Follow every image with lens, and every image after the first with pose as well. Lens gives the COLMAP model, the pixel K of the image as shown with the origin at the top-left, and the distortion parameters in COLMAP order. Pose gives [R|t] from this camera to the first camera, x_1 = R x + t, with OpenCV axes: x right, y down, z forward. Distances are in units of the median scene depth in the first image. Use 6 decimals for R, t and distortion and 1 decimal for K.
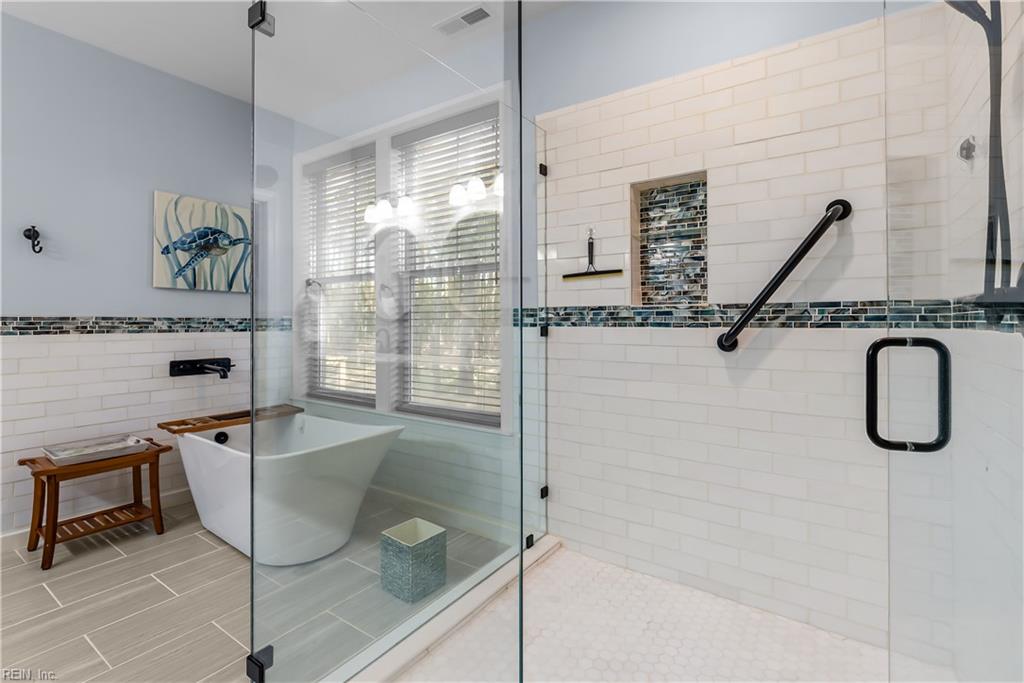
lens RADIAL K [[465.6, 0, 517.1], [0, 465.6, 323.0], [0, 0, 1]] dist [-0.000820, -0.000011]
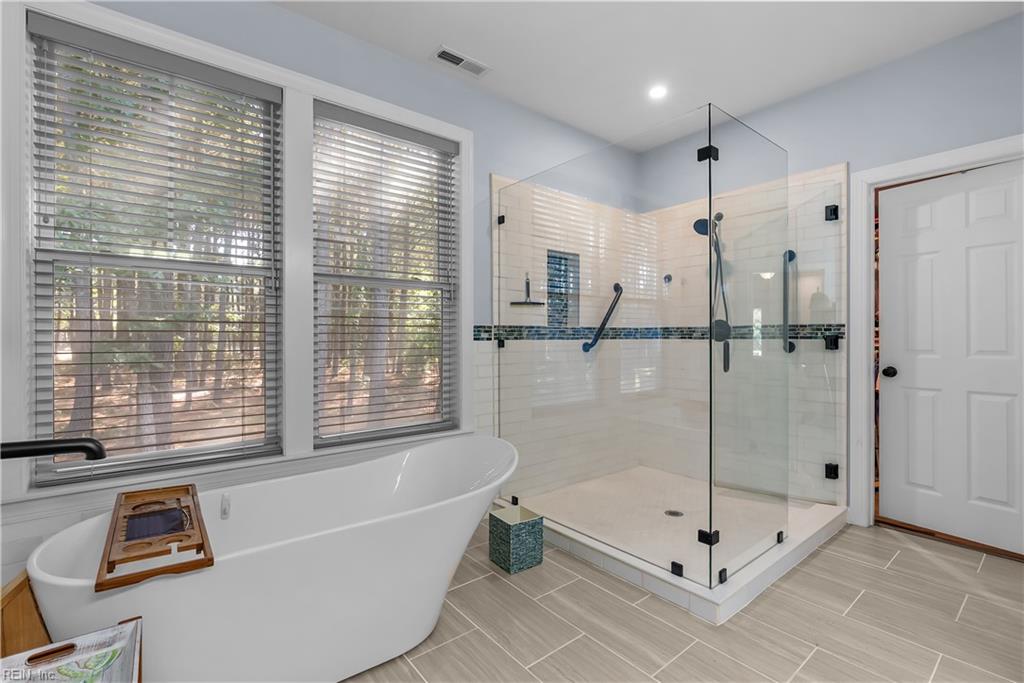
lens RADIAL K [[465.6, 0, 513.2], [0, 465.6, 338.1], [0, 0, 1]] dist [-0.000820, -0.000011]
pose [[0.302741, -0.006790, 0.953049, -1.241247], [-0.000088, 0.999974, 0.007152, -0.007874], [-0.953073, -0.002249, 0.302733, 0.598391]]
